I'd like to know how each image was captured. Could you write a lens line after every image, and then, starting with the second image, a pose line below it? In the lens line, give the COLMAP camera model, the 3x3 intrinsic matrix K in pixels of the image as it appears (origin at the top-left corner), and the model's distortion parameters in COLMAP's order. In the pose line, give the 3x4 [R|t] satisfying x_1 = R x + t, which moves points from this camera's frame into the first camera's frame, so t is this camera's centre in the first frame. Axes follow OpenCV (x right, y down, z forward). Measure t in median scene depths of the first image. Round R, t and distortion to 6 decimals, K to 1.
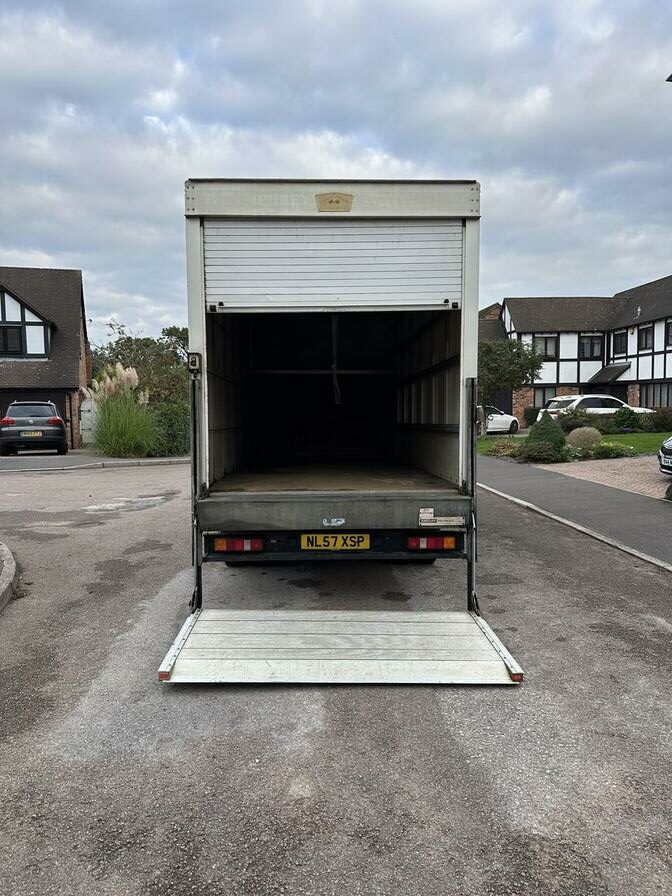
lens RADIAL K [[609.1, 0, 333.4], [0, 609.1, 445.7], [0, 0, 1]] dist [0.207694, -0.377239]
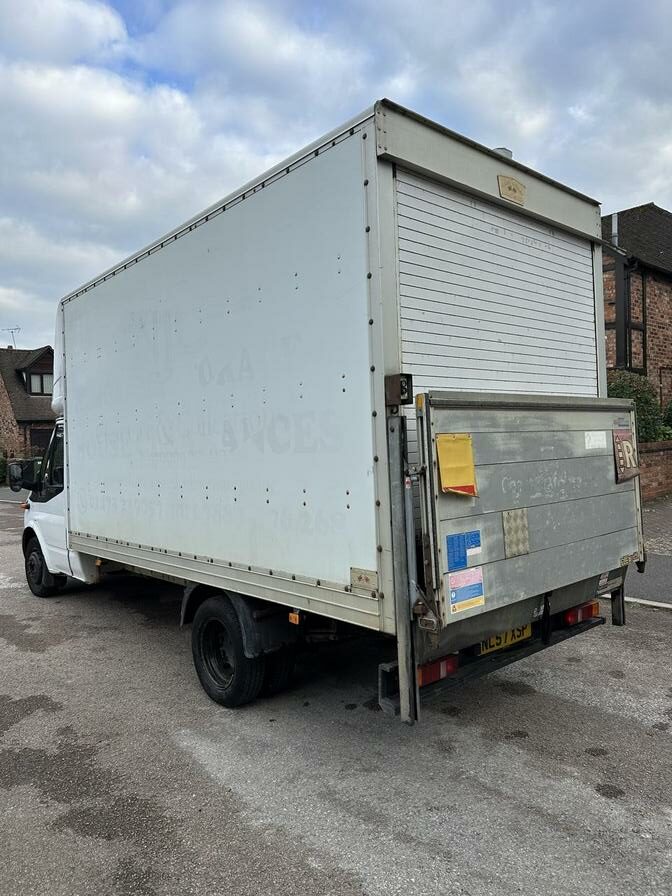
lens RADIAL K [[622.3, 0, 336.0], [0, 622.3, 448.0], [0, 0, 1]] dist [0.054456, -0.066182]
pose [[0.771134, -0.020600, 0.636339, -0.194896], [0.060135, 0.997365, -0.040586, -0.015697], [-0.633826, 0.069564, 0.770341, 0.164092]]
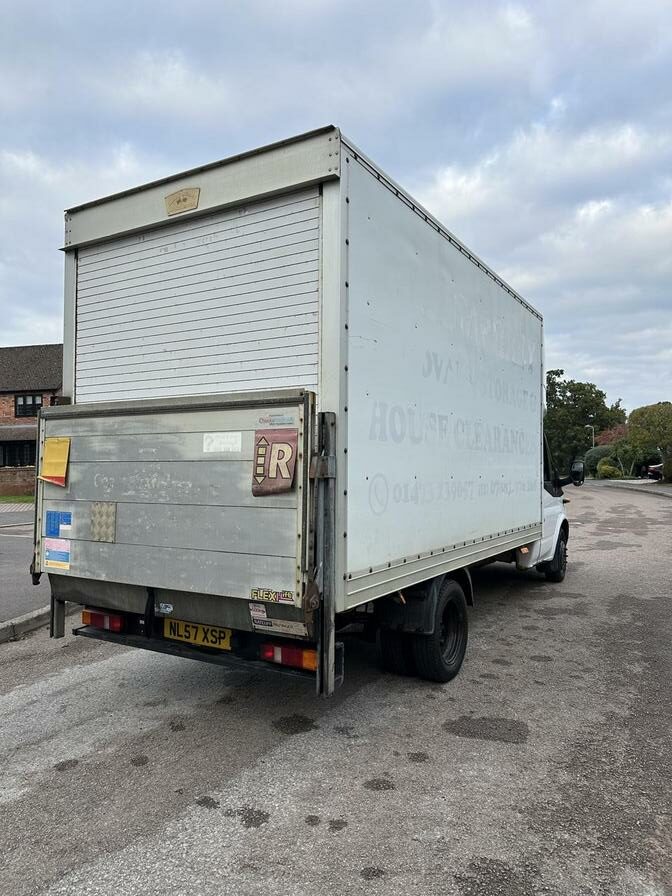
lens RADIAL K [[619.6, 0, 343.1], [0, 619.6, 452.1], [0, 0, 1]] dist [0.101585, -0.152673]
pose [[0.844822, -0.005729, -0.535016, 0.176728], [-0.032294, 0.997574, -0.061677, -0.007730], [0.534071, 0.069384, 0.842588, 0.132412]]
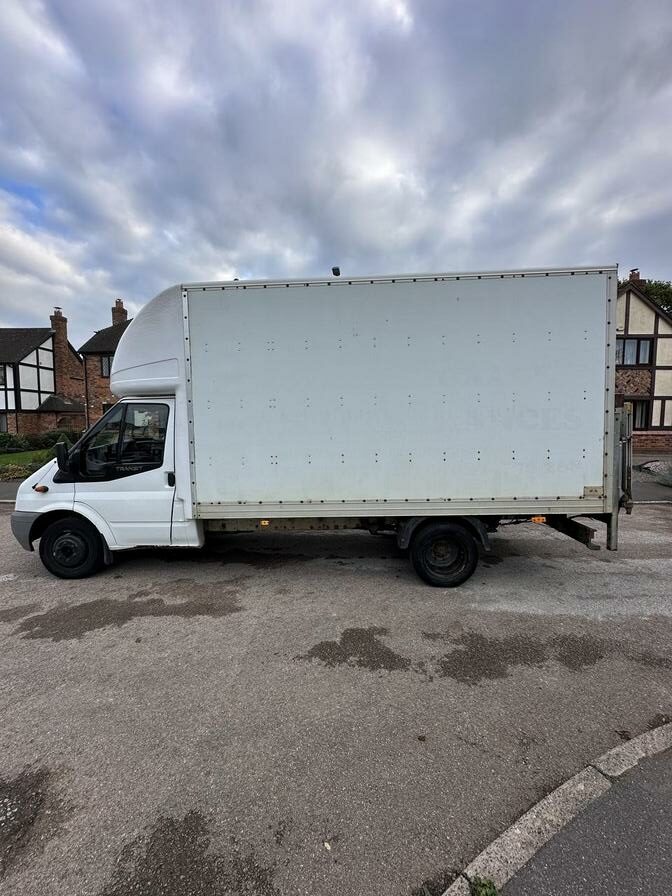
lens RADIAL K [[355.0, 0, 336.0], [0, 355.0, 448.0], [0, 0, 1]] dist [-0.001738, -0.000043]
pose [[0.076821, -0.057783, 0.995369, -0.303884], [0.066124, 0.996417, 0.052741, -0.033043], [-0.994850, 0.061767, 0.080367, 0.450792]]
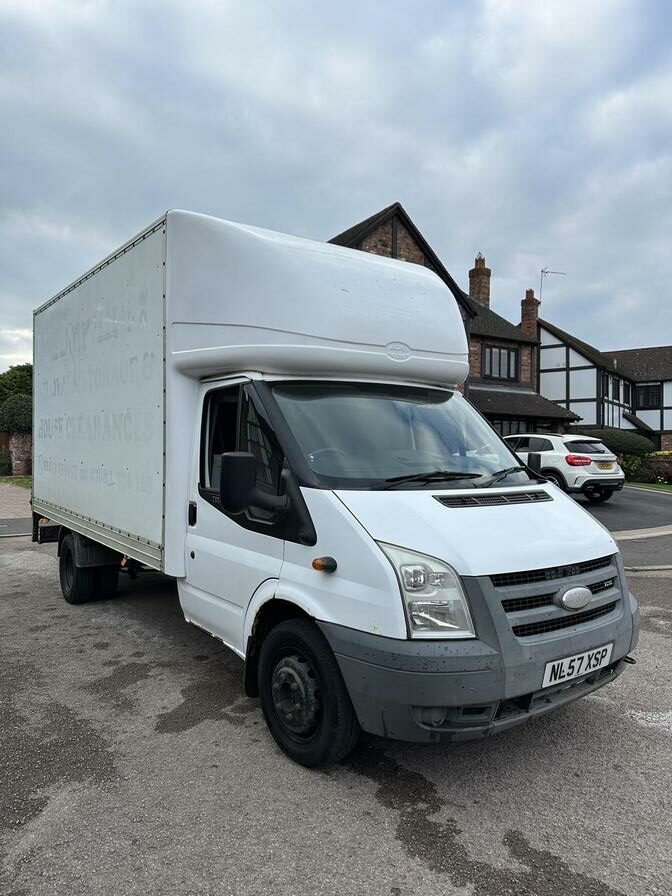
lens RADIAL K [[622.3, 0, 336.0], [0, 622.3, 448.0], [0, 0, 1]] dist [0.054456, -0.066182]
pose [[-0.819504, -0.000188, -0.573073, 0.155683], [-0.034295, 0.998224, 0.048716, -0.049122], [0.572046, 0.059576, -0.818055, 0.832425]]
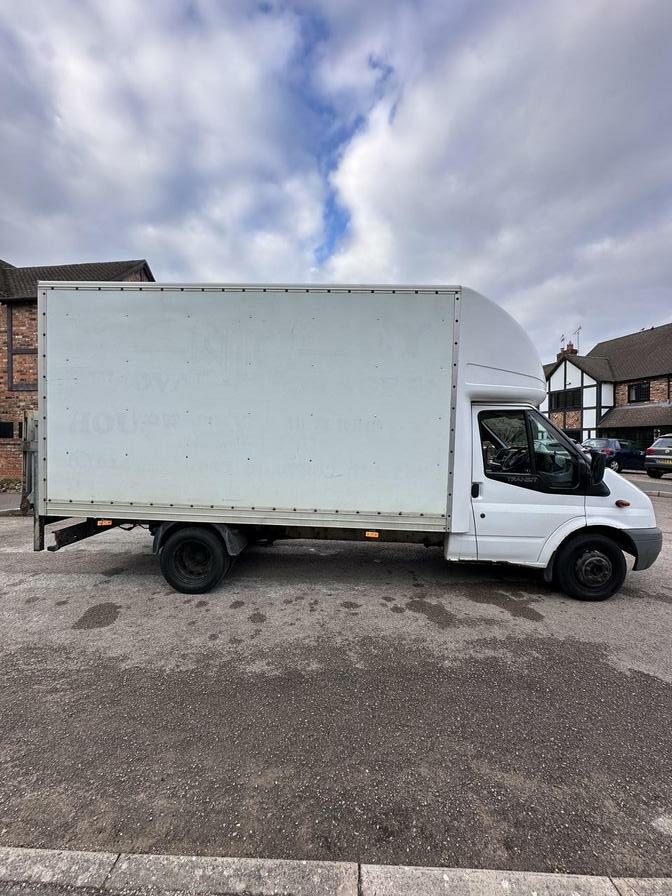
lens RADIAL K [[355.1, 0, 336.0], [0, 355.1, 448.0], [0, 0, 1]] dist [-0.000392, -0.000062]
pose [[-0.072249, 0.039074, -0.996621, 0.290443], [-0.068742, 0.996661, 0.044059, -0.038189], [0.995015, 0.071693, -0.069322, 0.512293]]
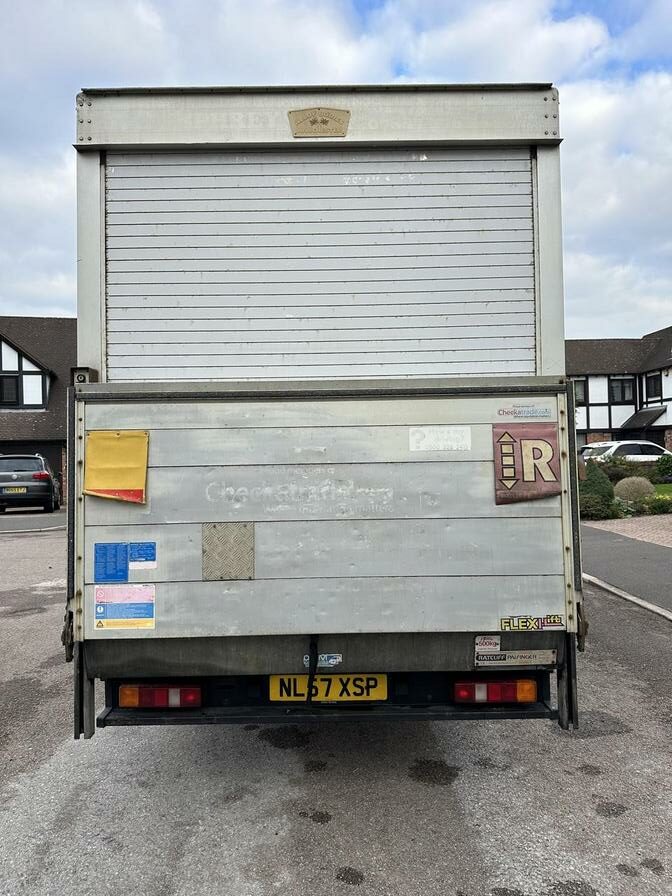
lens RADIAL K [[622.3, 0, 336.0], [0, 622.3, 448.0], [0, 0, 1]] dist [0.054456, -0.066182]
pose [[0.999633, -0.011026, -0.024747, 0.008614], [0.009109, 0.997043, -0.076303, -0.007641], [0.025515, 0.076050, 0.996778, 0.120338]]
